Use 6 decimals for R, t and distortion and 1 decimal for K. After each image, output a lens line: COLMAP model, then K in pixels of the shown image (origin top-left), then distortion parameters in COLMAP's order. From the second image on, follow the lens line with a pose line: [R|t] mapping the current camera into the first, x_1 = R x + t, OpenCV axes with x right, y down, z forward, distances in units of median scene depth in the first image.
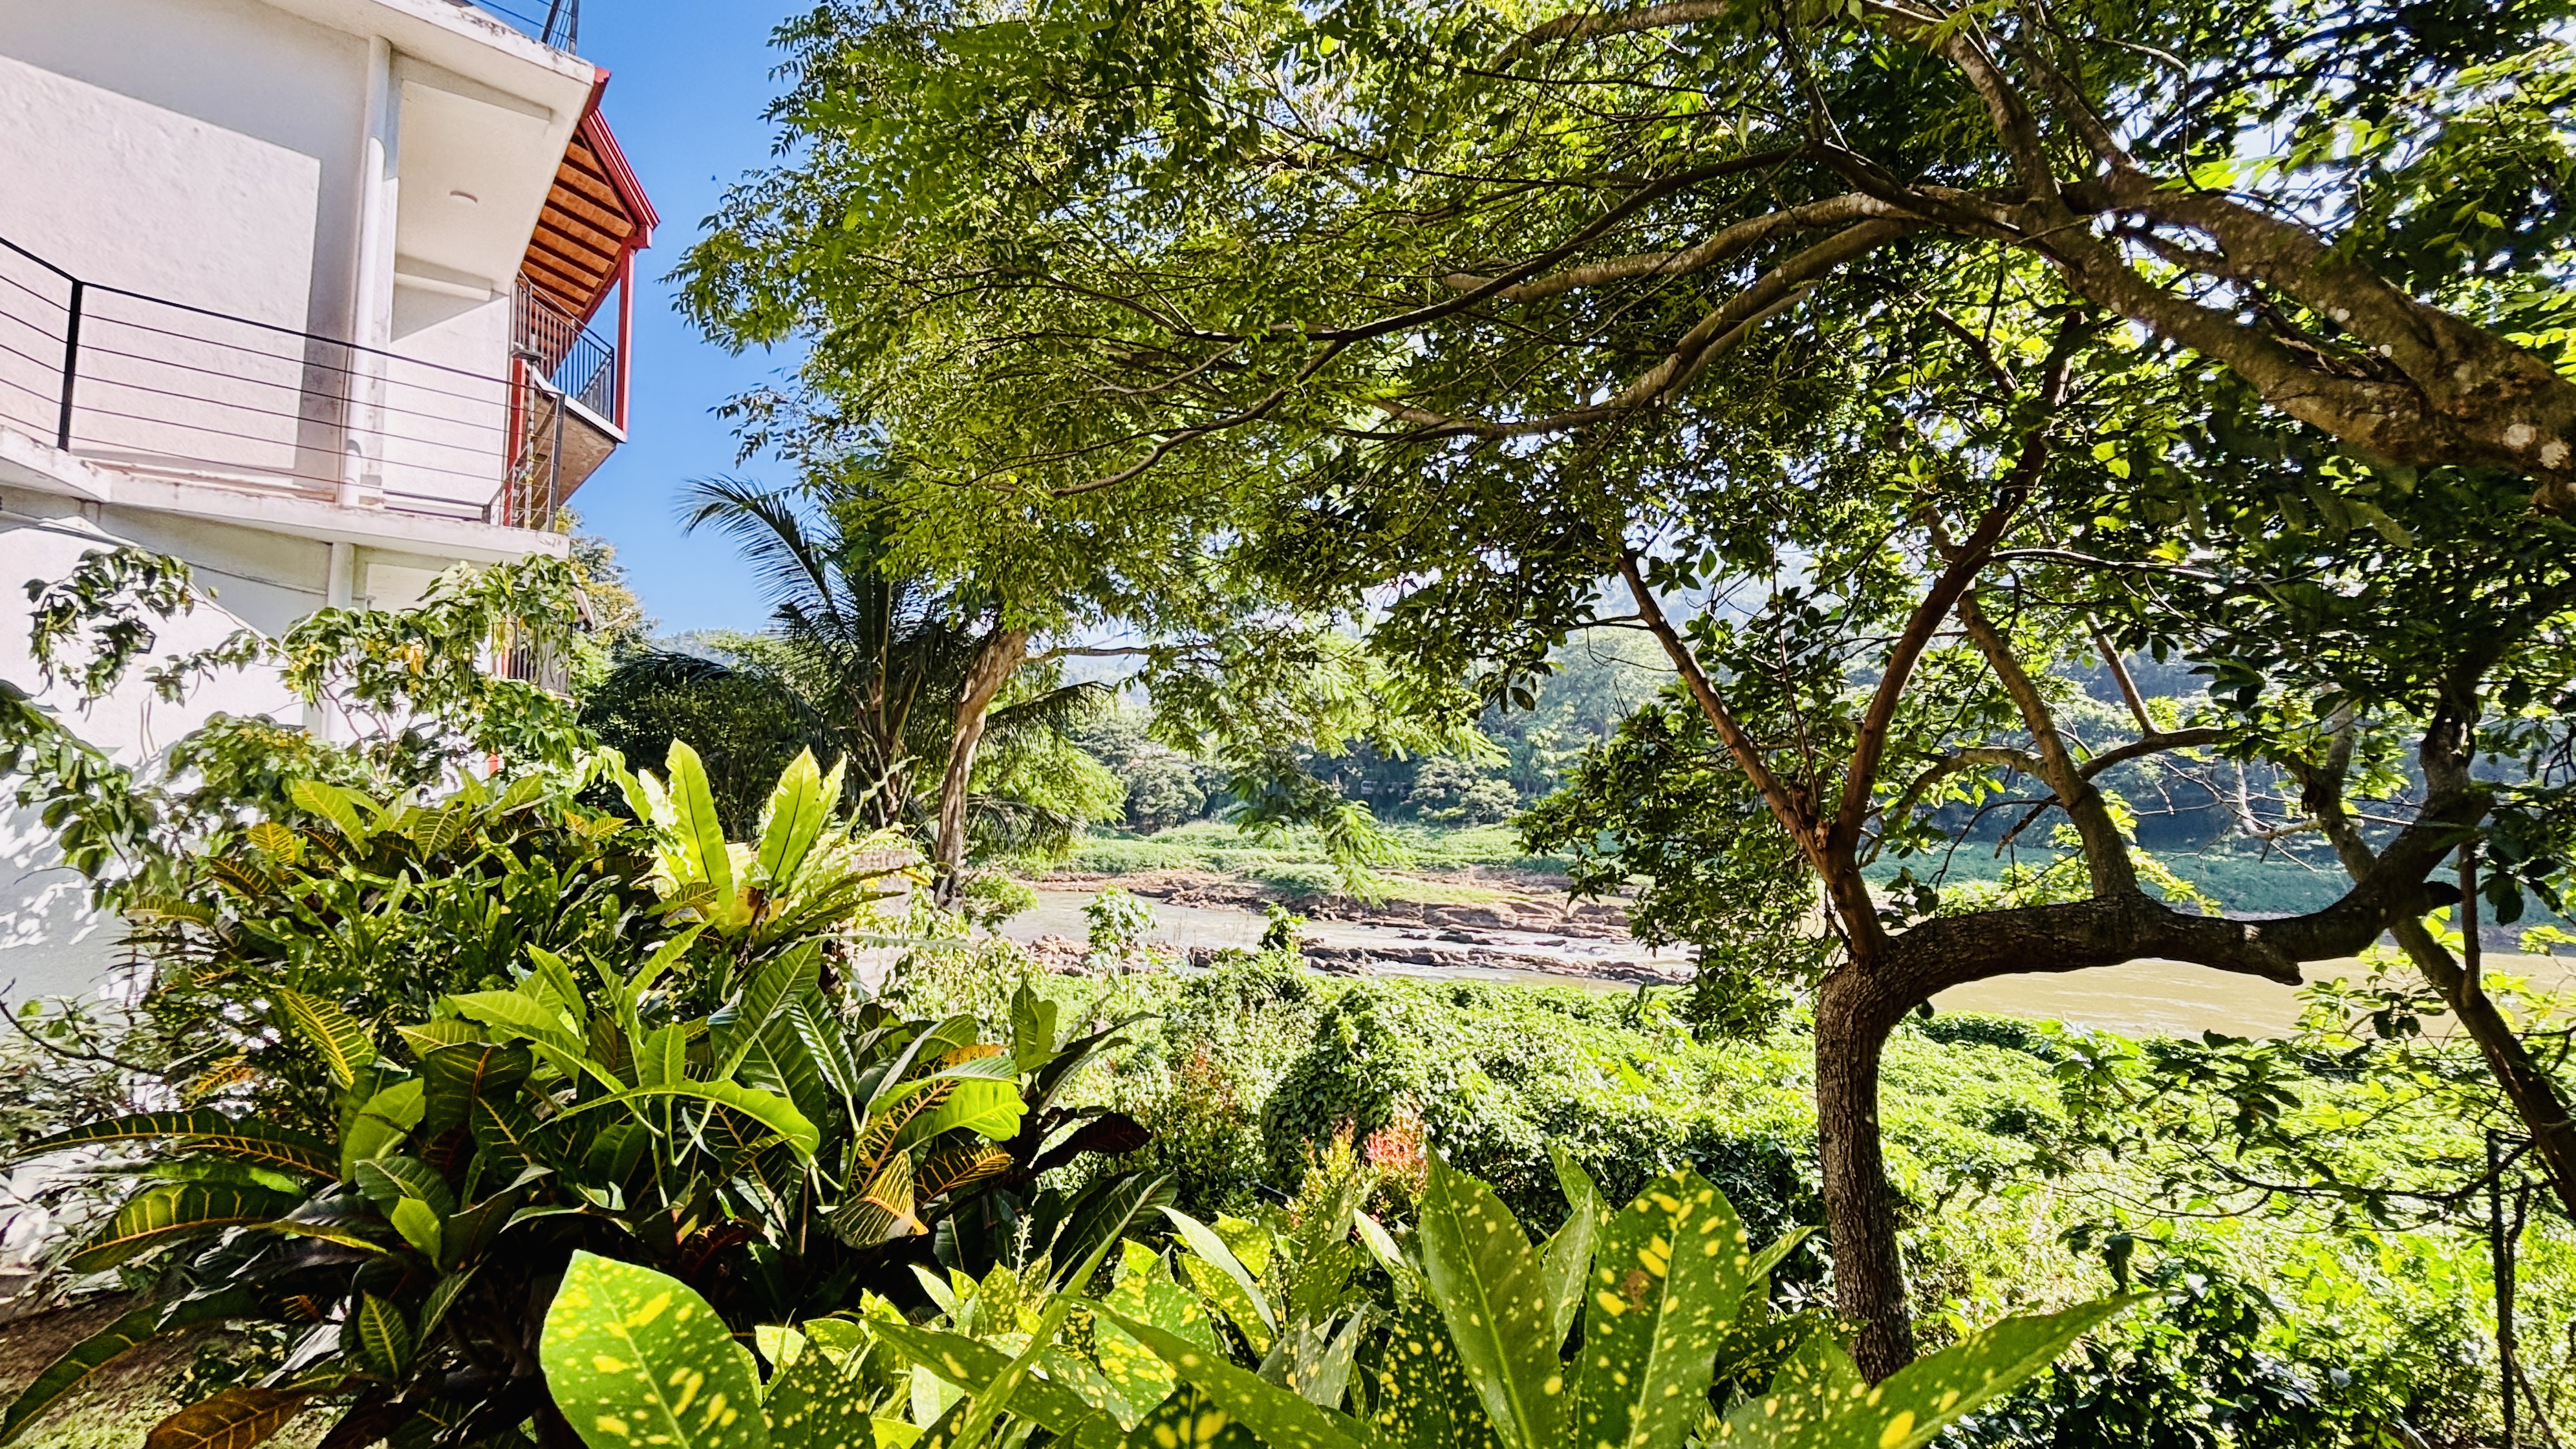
lens RADIAL K [[1048.9, 0, 1288.0], [0, 1048.9, 724.5], [0, 0, 1]] dist [0.001196, 0.000054]
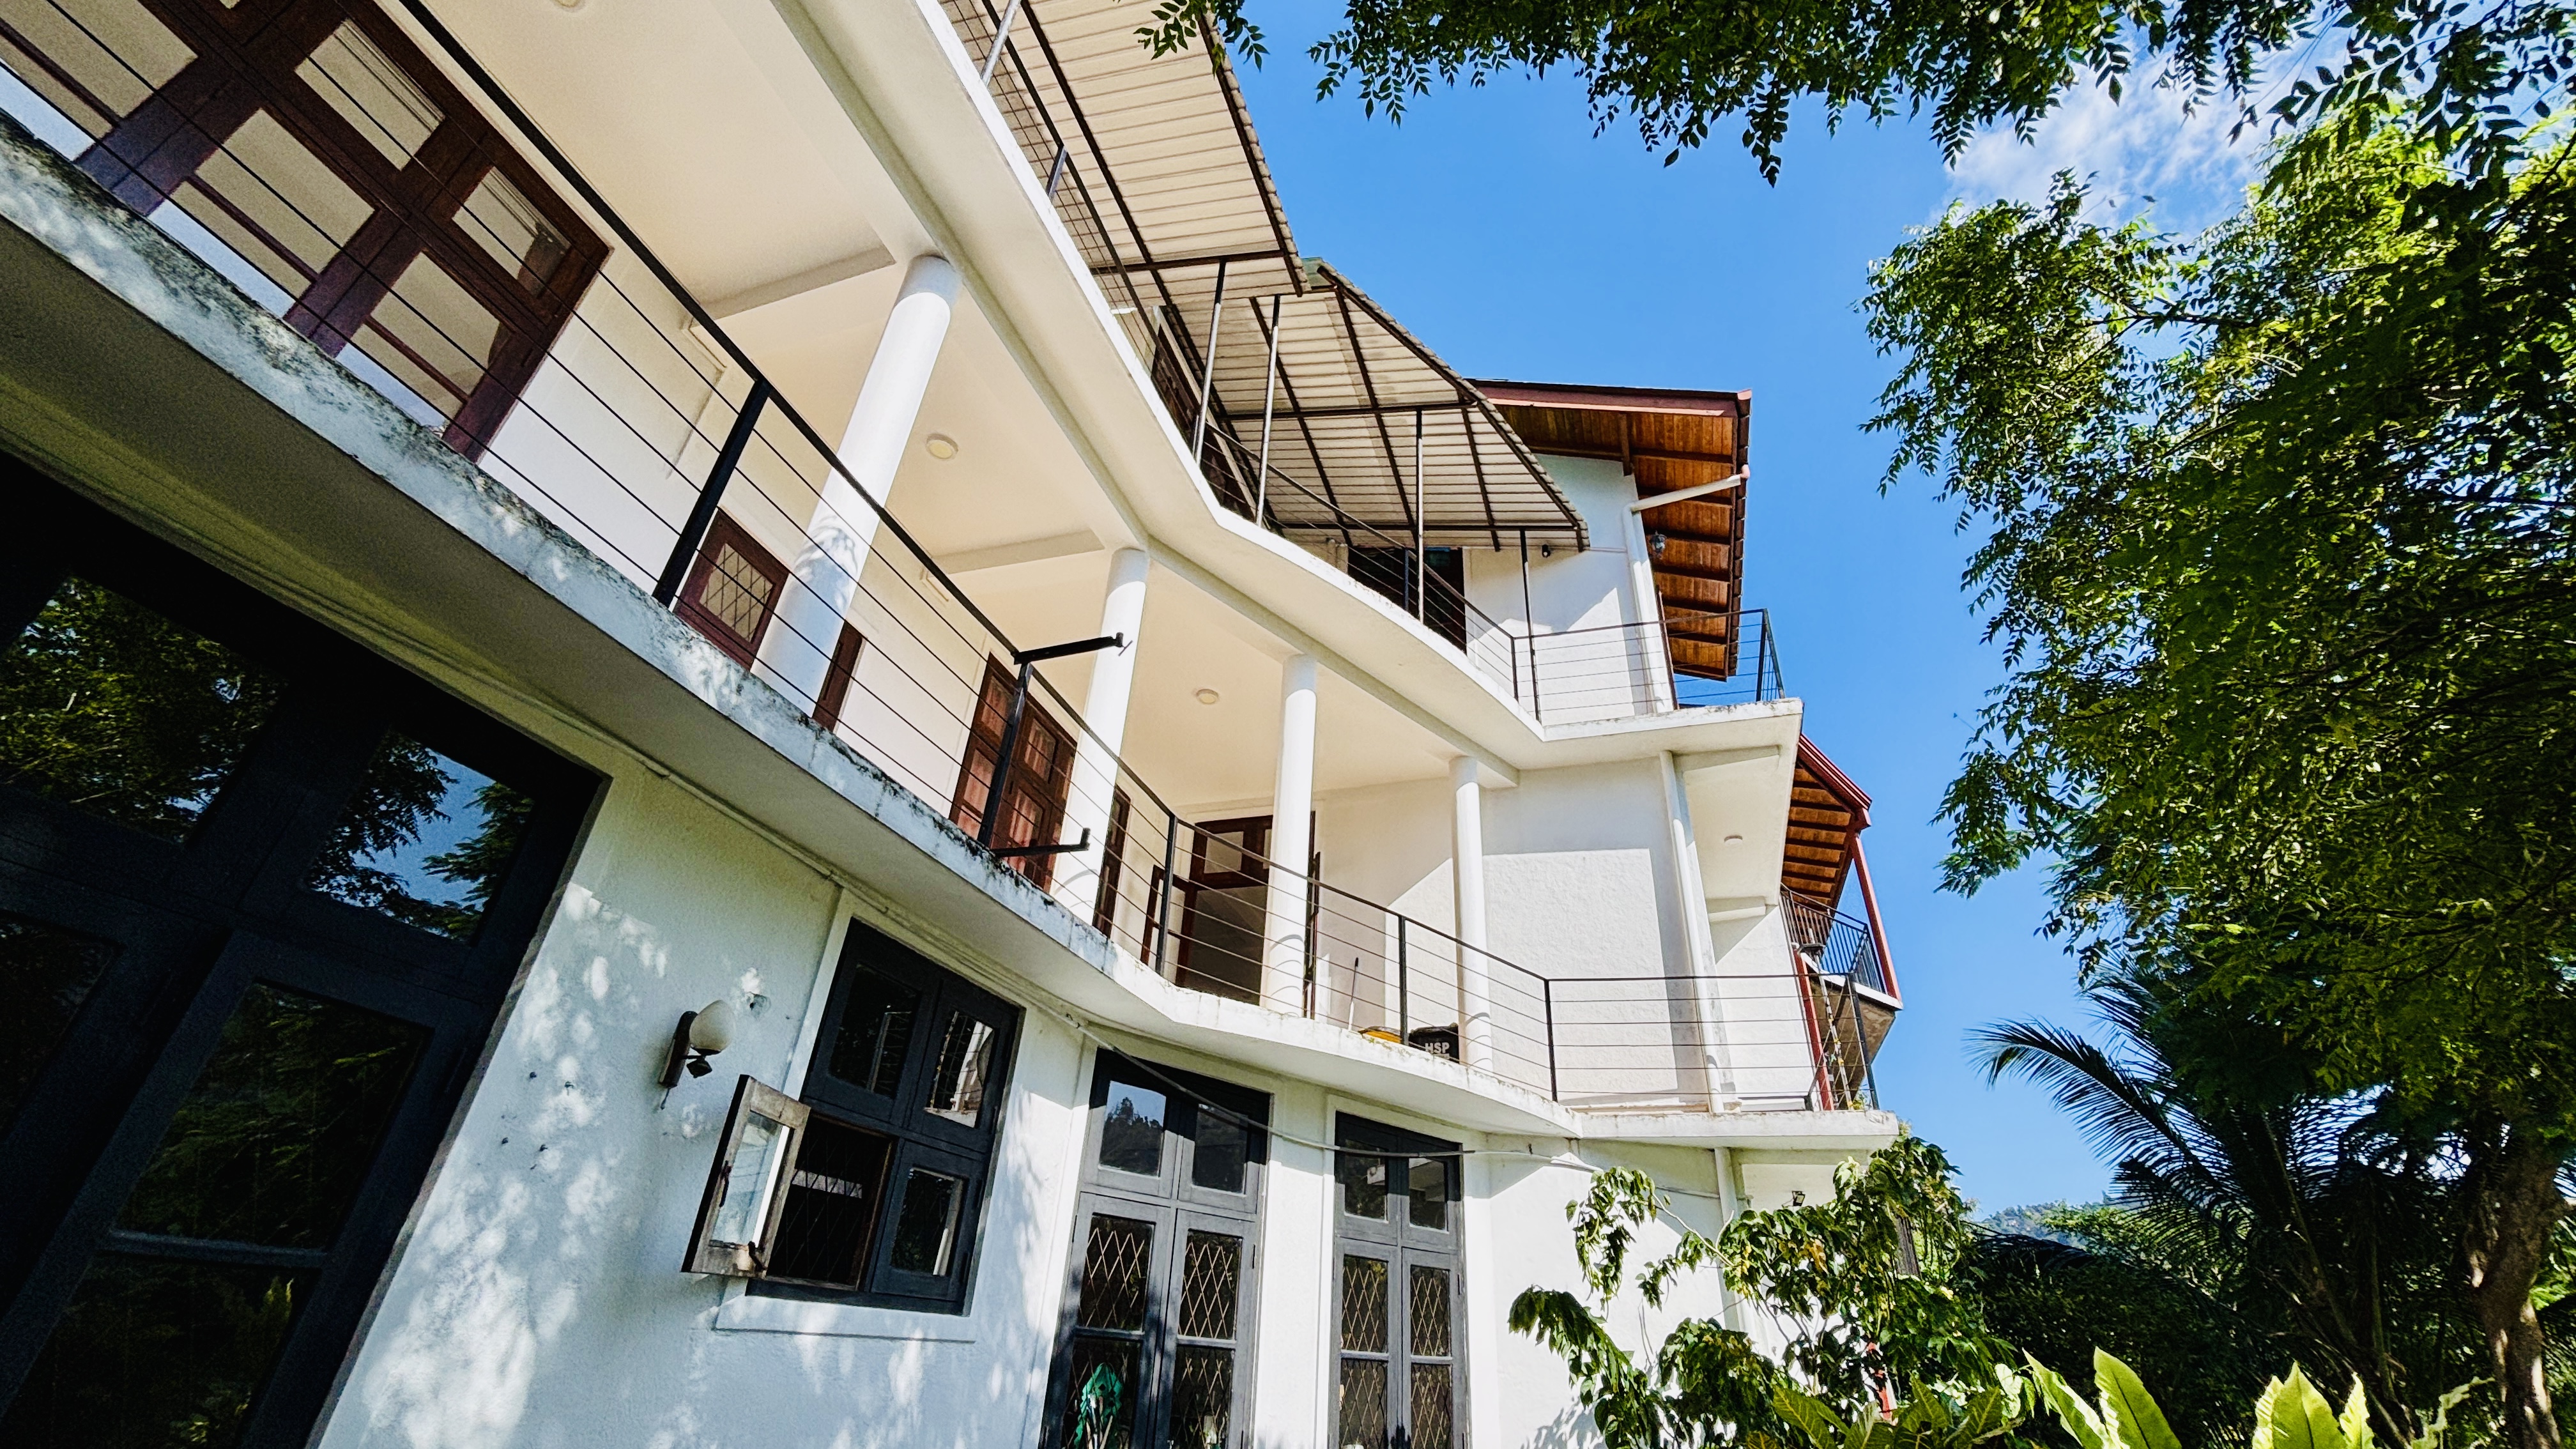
lens RADIAL K [[1046.6, 0, 1307.5], [0, 1046.6, 723.6], [0, 0, 1]] dist [0.001432, 0.000057]
pose [[0.484097, -0.442713, -0.754755, -0.031759], [0.004894, 0.863920, -0.503606, 0.001532], [0.875000, 0.240100, 0.420388, 0.003405]]
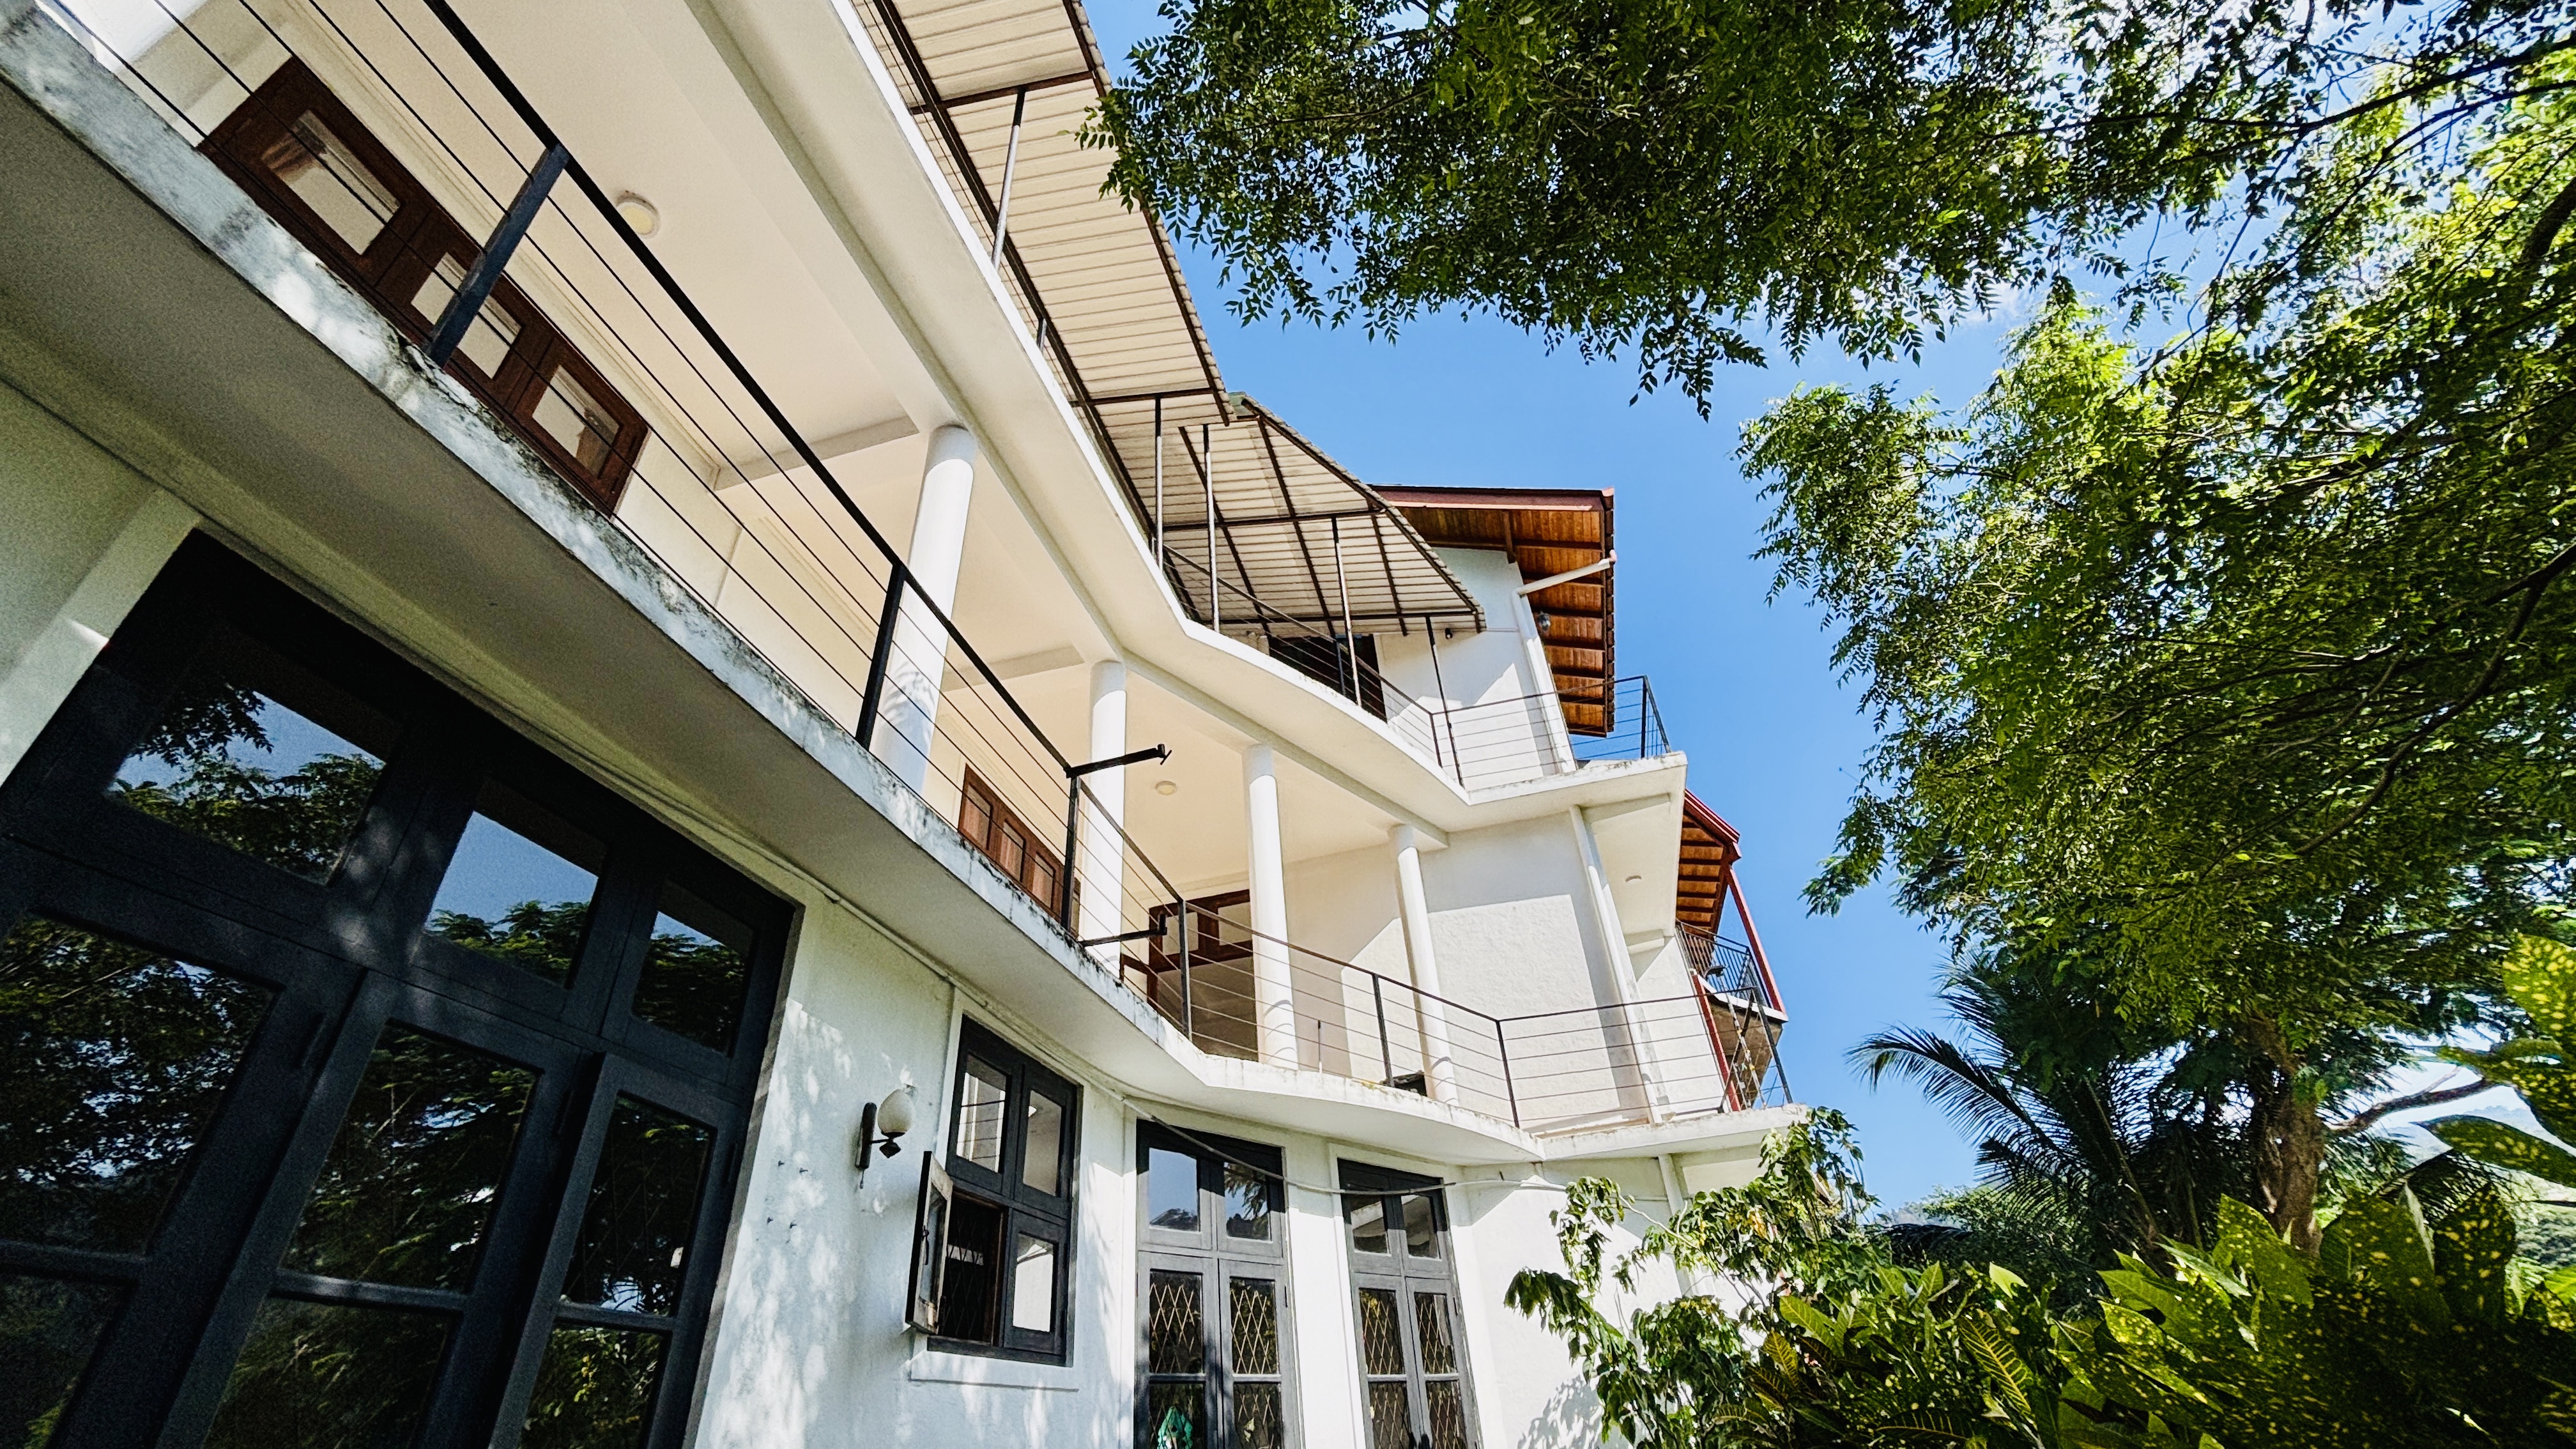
lens RADIAL K [[1043.3, 0, 1302.7], [0, 1043.3, 720.4], [0, 0, 1]] dist [0.013922, -0.008594]
pose [[0.536642, -0.529728, -0.656814, 0.000289], [0.130373, 0.821095, -0.555703, 0.035643], [0.833678, 0.212583, 0.509696, -0.112591]]
